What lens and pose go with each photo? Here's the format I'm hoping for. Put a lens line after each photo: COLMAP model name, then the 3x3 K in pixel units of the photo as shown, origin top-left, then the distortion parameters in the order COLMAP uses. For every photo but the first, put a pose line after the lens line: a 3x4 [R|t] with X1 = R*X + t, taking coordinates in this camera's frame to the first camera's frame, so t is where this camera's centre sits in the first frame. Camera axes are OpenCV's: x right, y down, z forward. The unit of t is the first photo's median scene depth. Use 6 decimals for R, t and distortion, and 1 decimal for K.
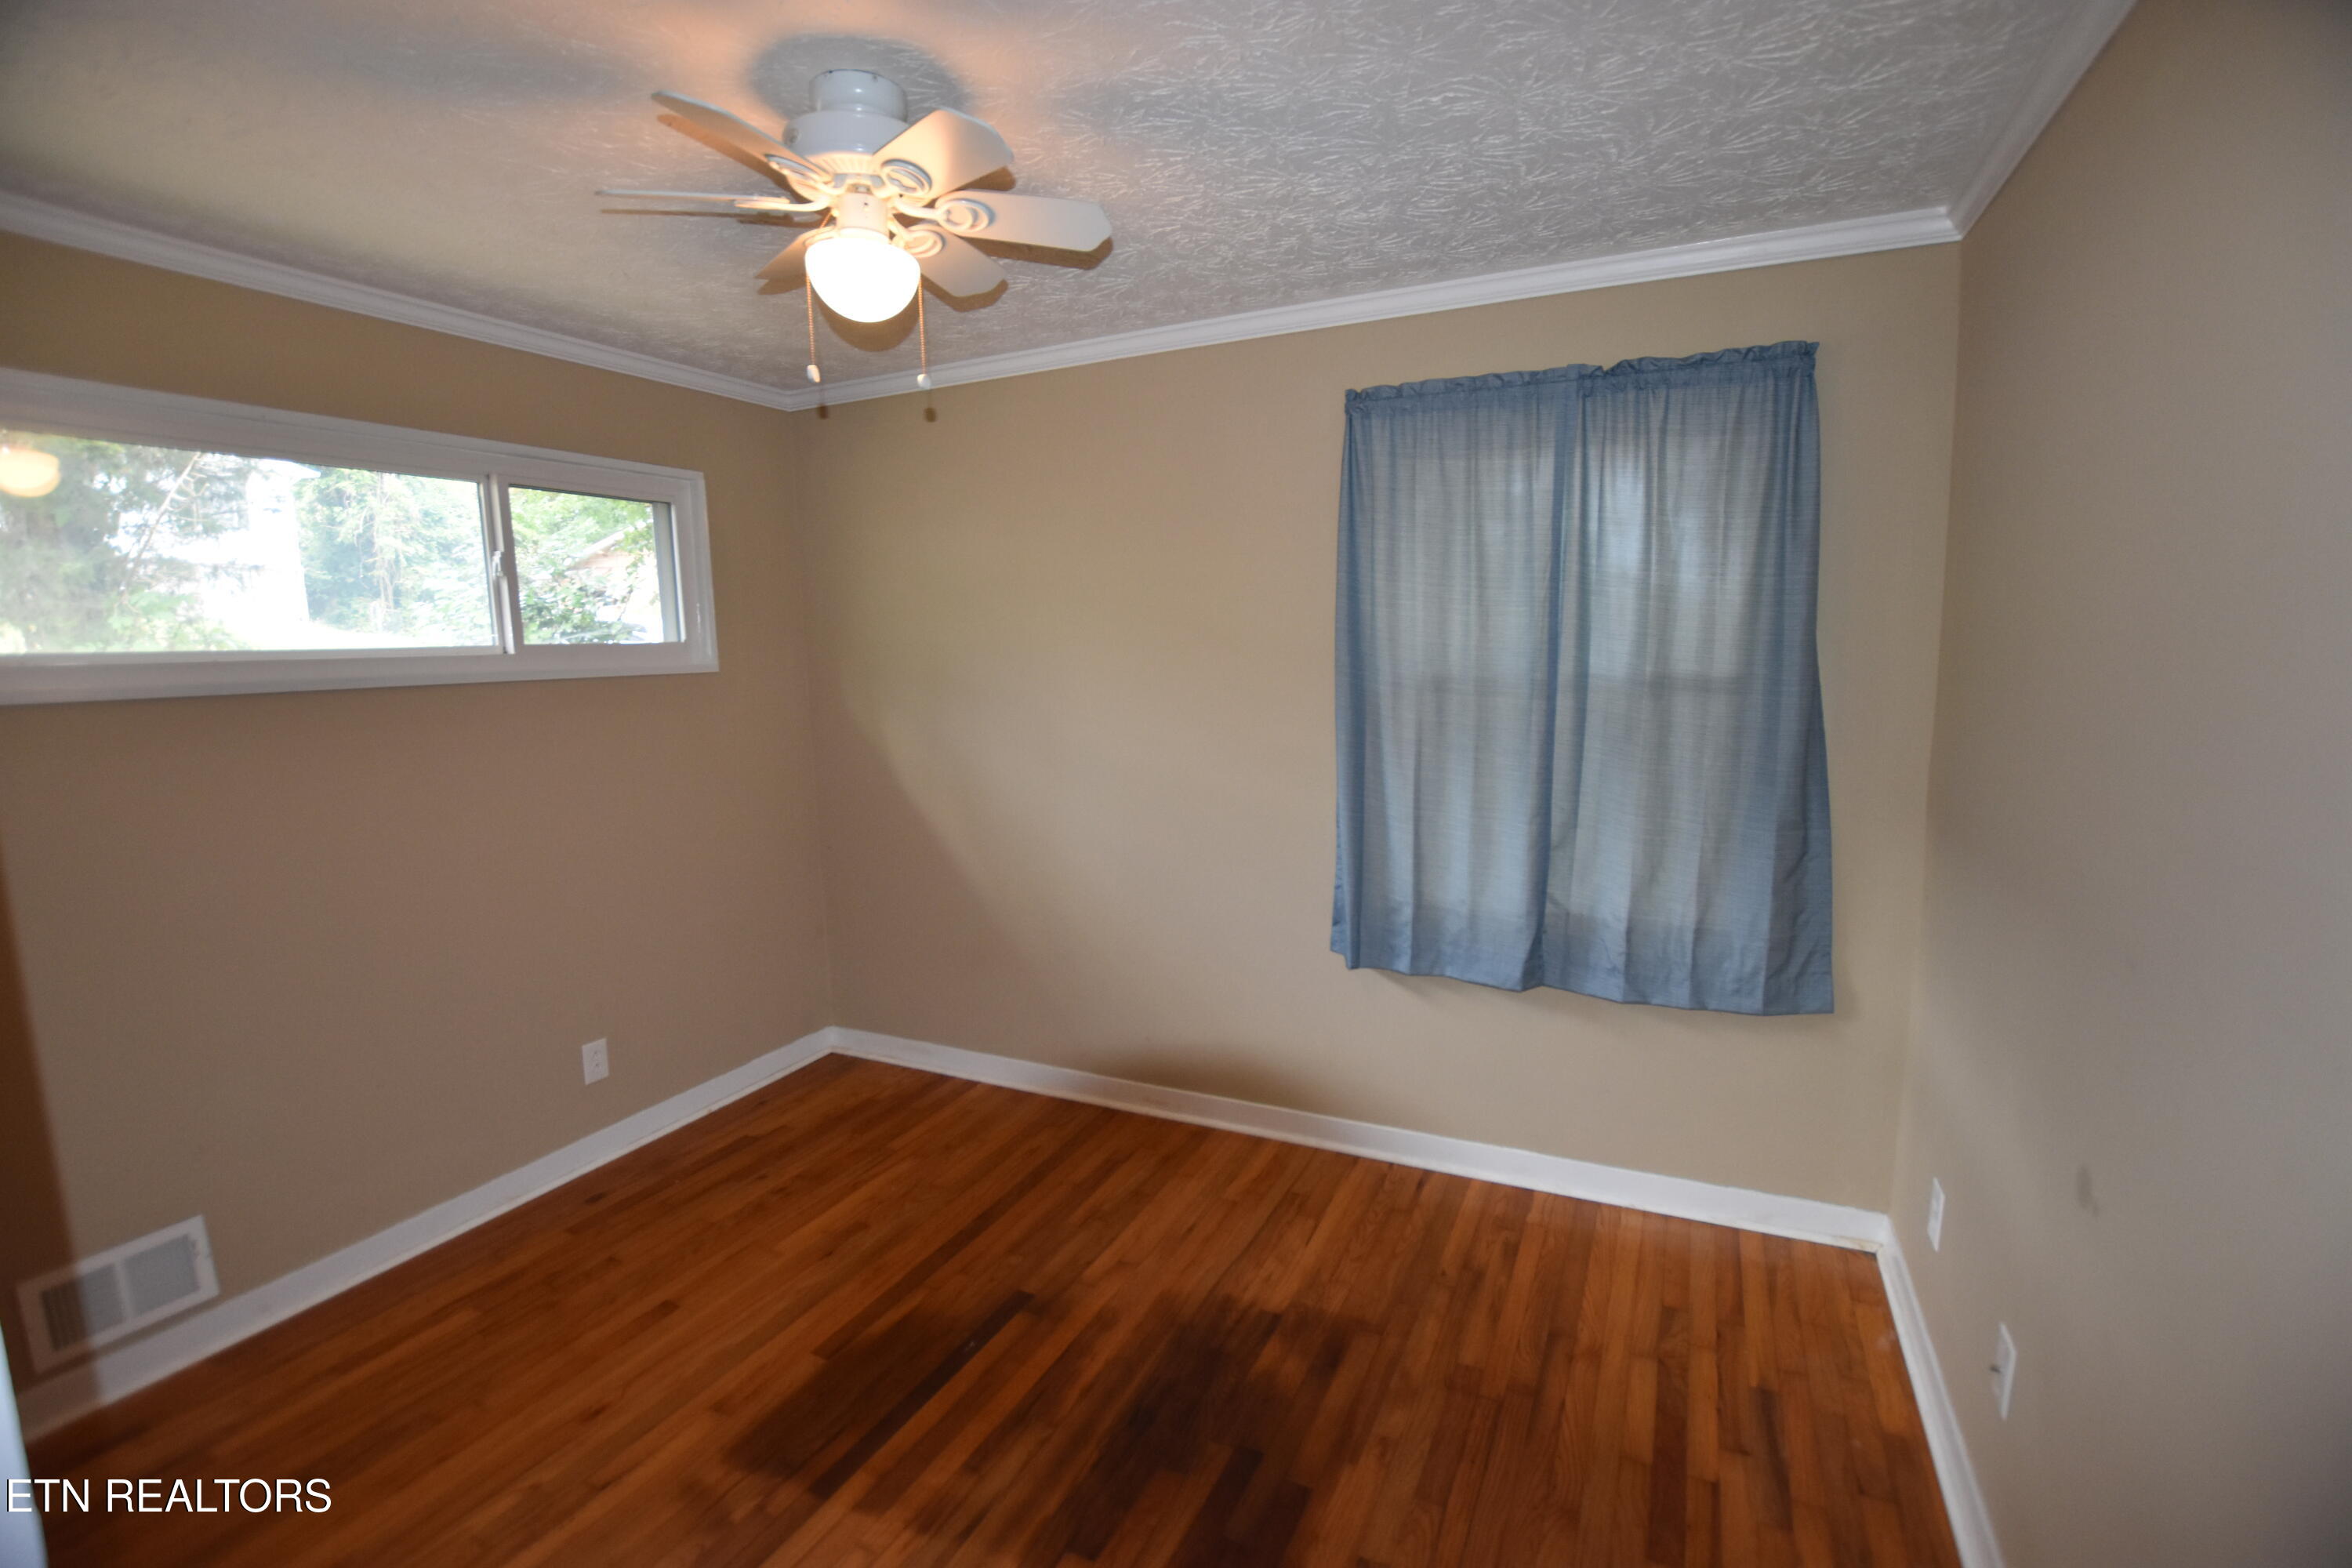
lens RADIAL K [[1034.4, 0, 1187.7], [0, 1034.4, 793.3], [0, 0, 1]] dist [-0.027234, -0.000175]
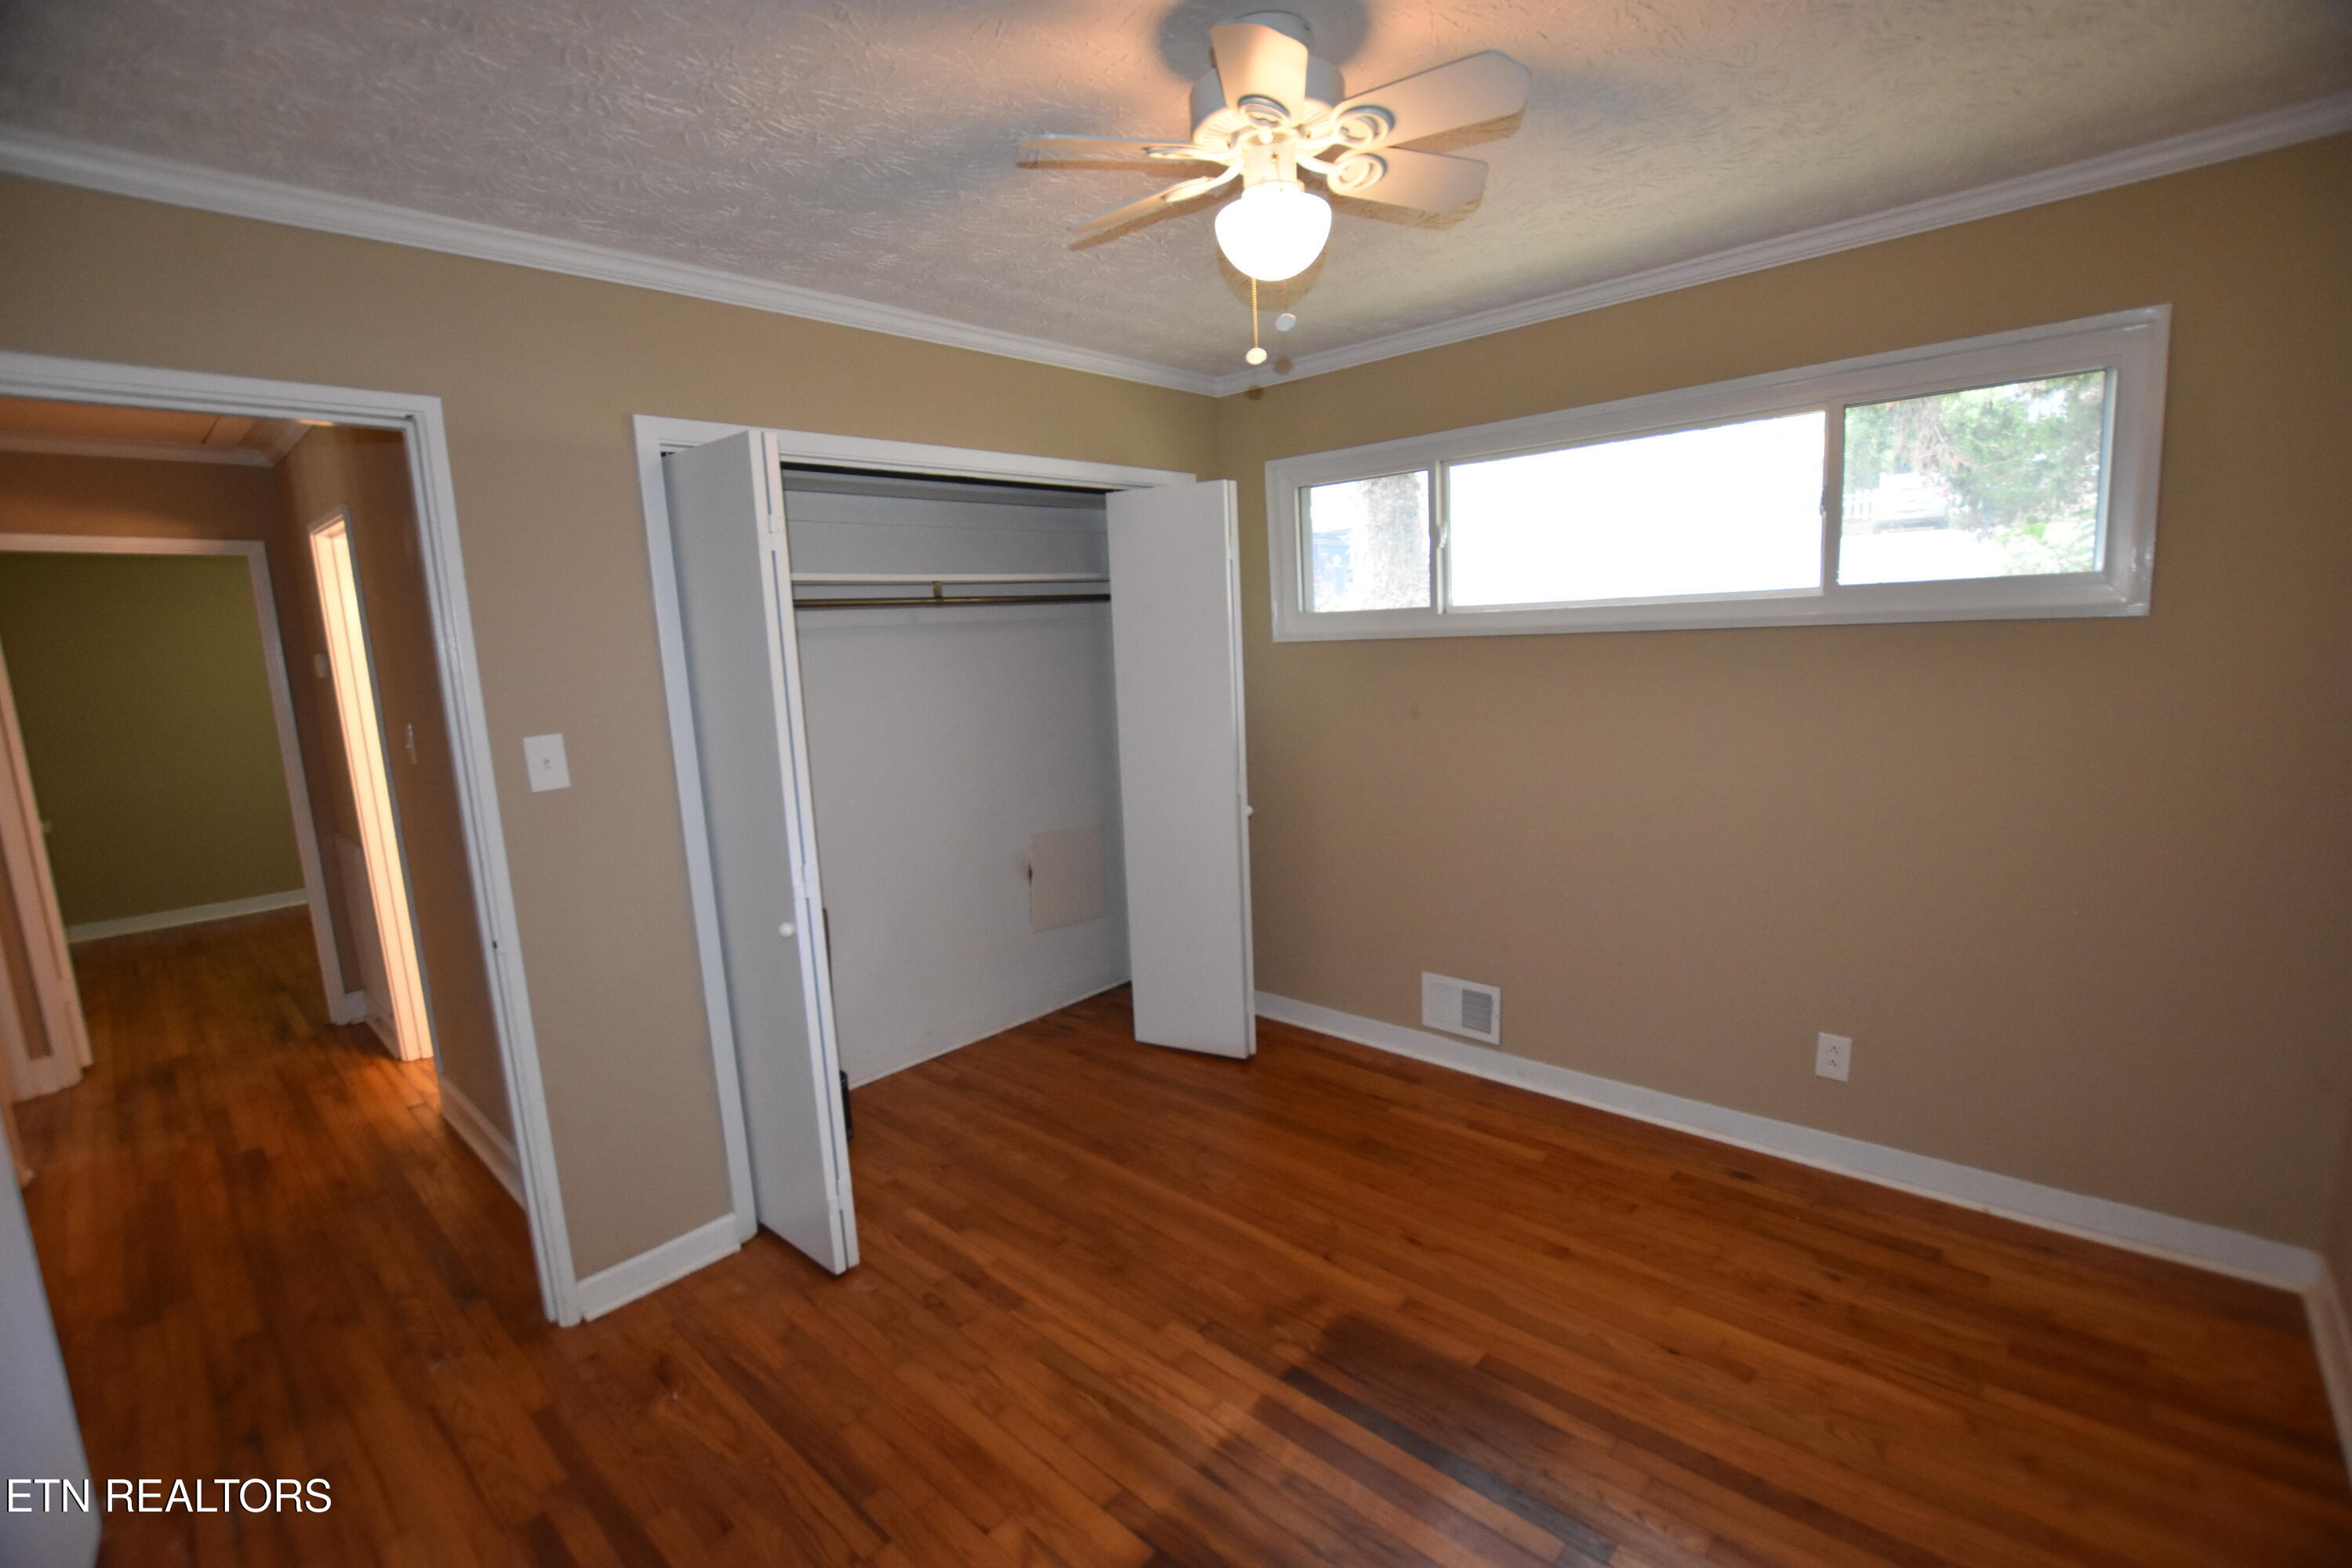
lens RADIAL K [[1034.4, 0, 1187.7], [0, 1034.4, 793.3], [0, 0, 1]] dist [-0.027234, -0.000175]
pose [[-0.291428, 0.182021, -0.939116, 0.419237], [-0.085225, 0.972885, 0.215014, -0.115866], [0.952789, 0.142697, -0.268013, 0.750297]]
